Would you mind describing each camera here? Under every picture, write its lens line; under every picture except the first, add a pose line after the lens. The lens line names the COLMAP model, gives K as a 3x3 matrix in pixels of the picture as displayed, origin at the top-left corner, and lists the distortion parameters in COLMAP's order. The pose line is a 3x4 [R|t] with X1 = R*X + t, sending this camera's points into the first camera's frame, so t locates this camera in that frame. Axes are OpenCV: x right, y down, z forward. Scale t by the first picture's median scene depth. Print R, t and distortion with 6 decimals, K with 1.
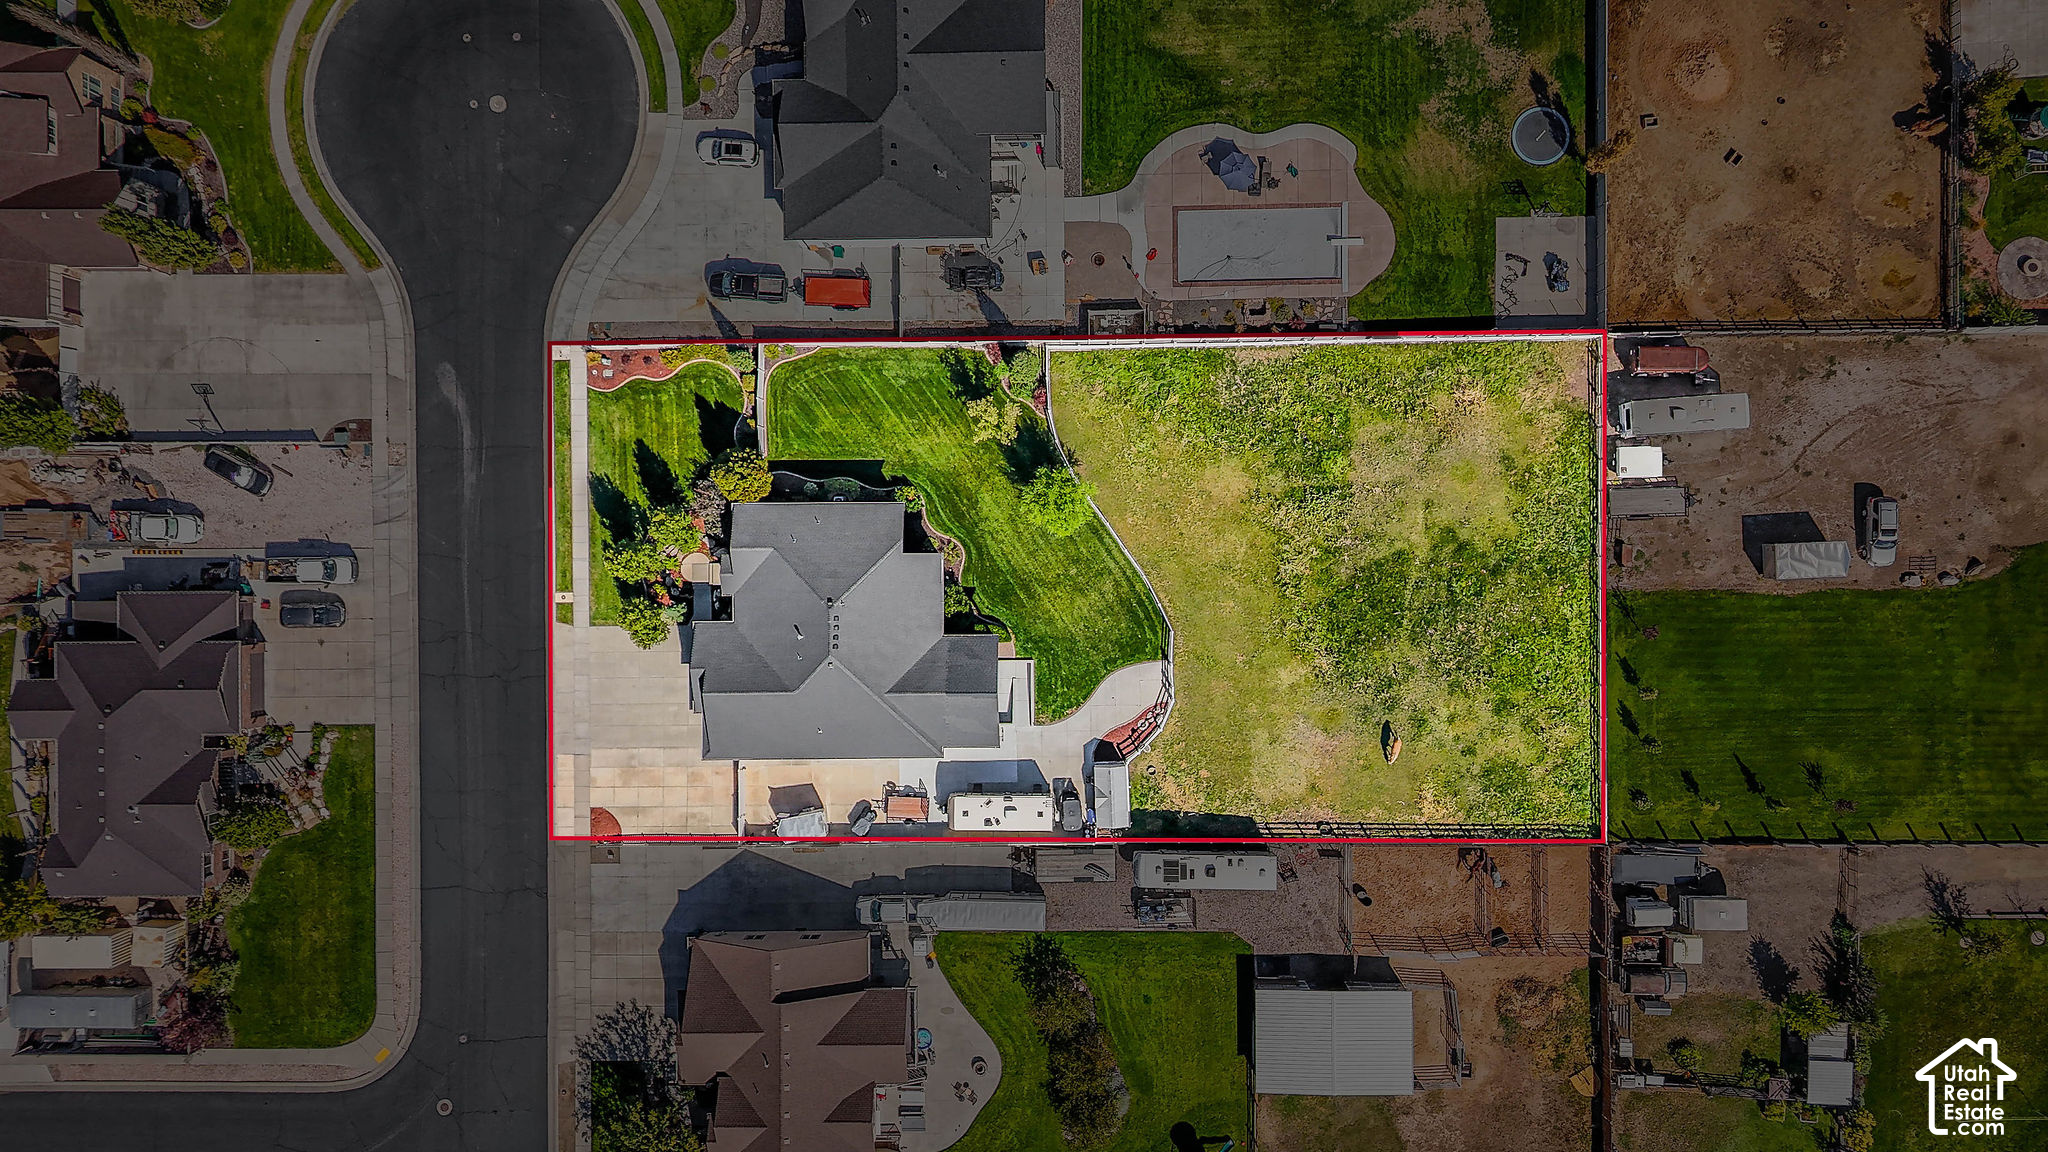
lens RADIAL K [[1501.7, 0, 1034.7], [0, 1501.7, 579.0], [0, 0, 1]] dist [0.051180, -0.004602]
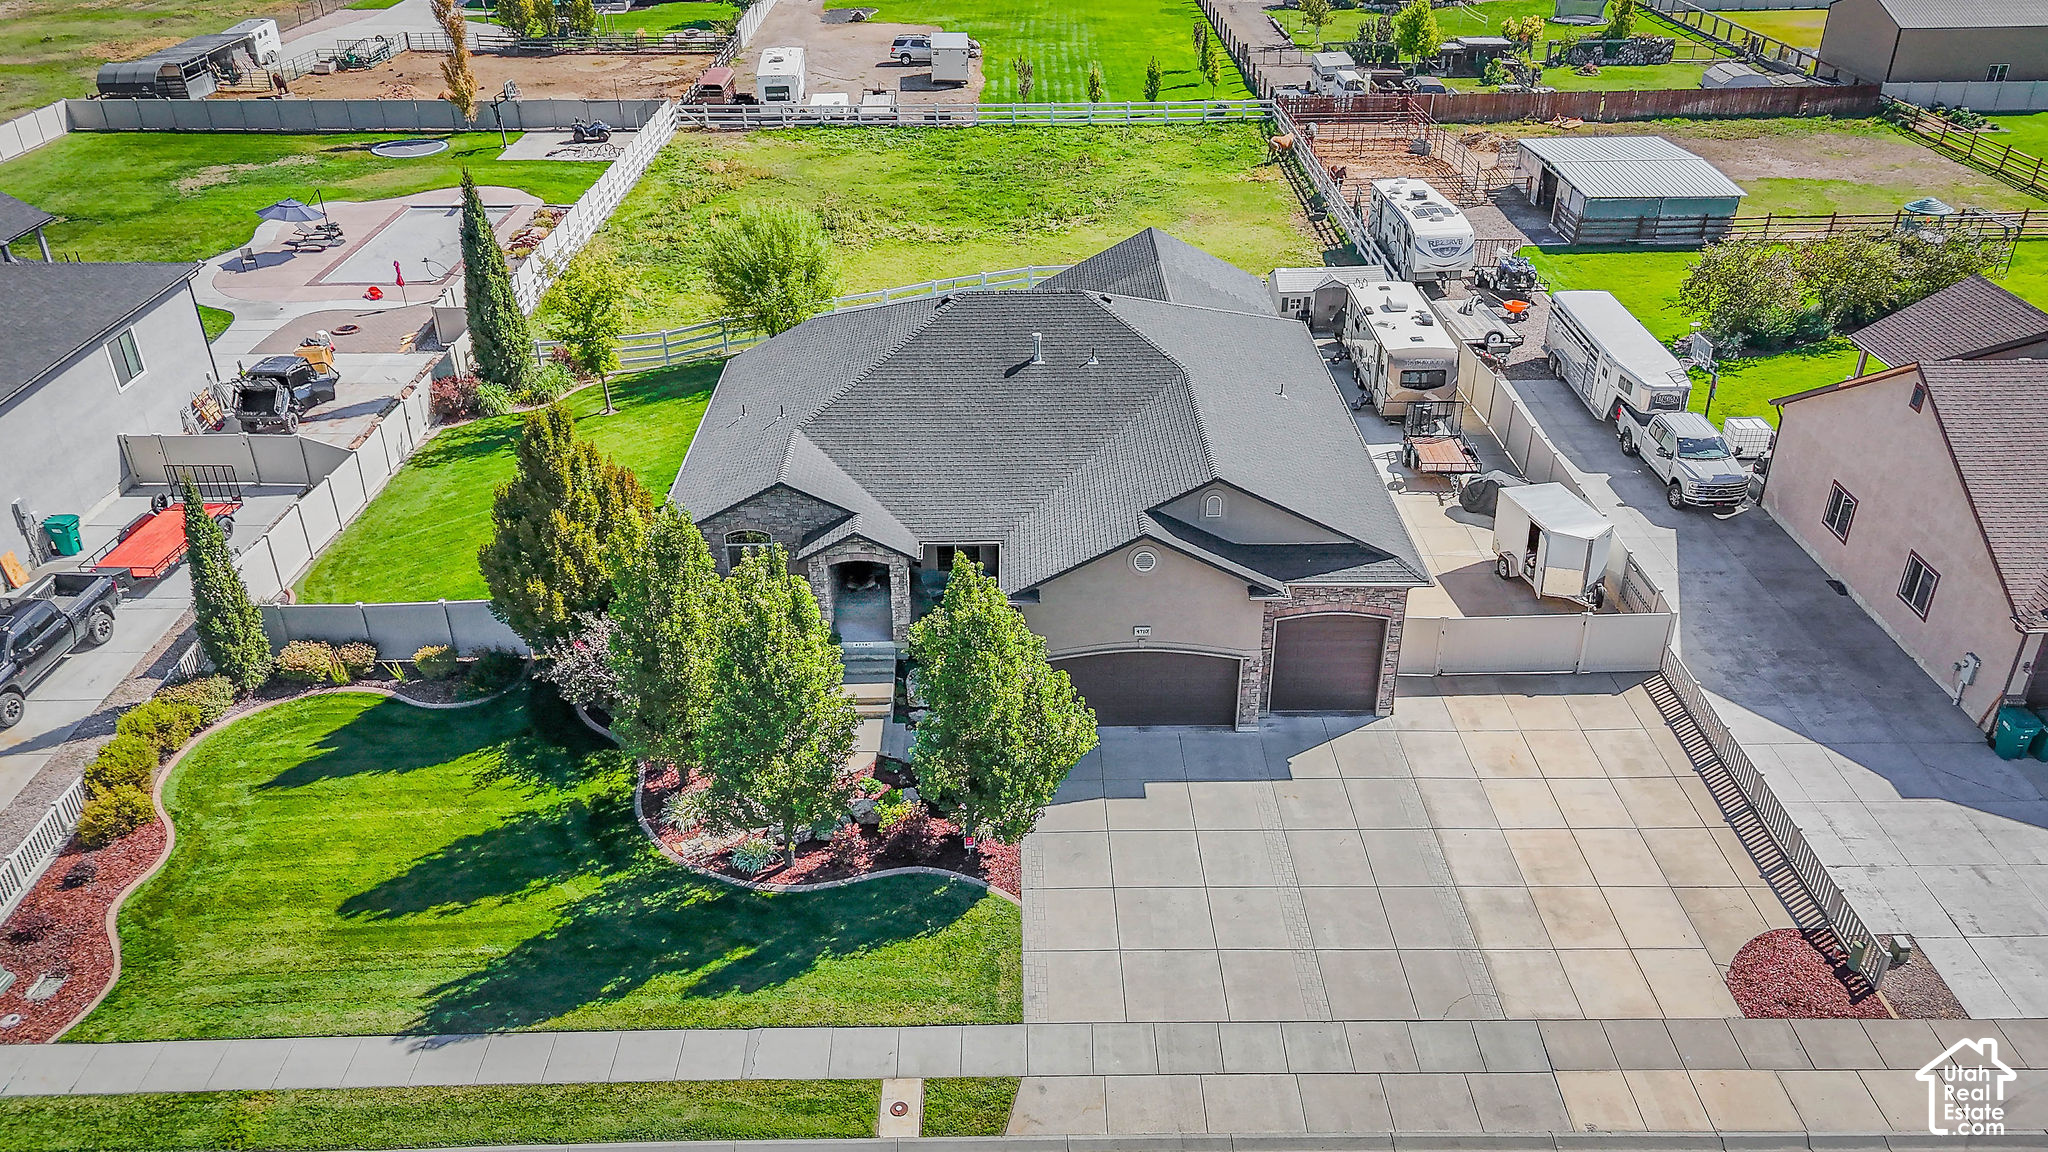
lens RADIAL K [[1475.7, 0, 1024.0], [0, 1475.7, 576.0], [0, 0, 1]] dist [0.095311, -0.117604]
pose [[0.001501, -0.471131, 0.882062, -0.480997], [0.999938, -0.009043, -0.006532, 0.034546], [0.011054, 0.882017, 0.471088, 0.825473]]
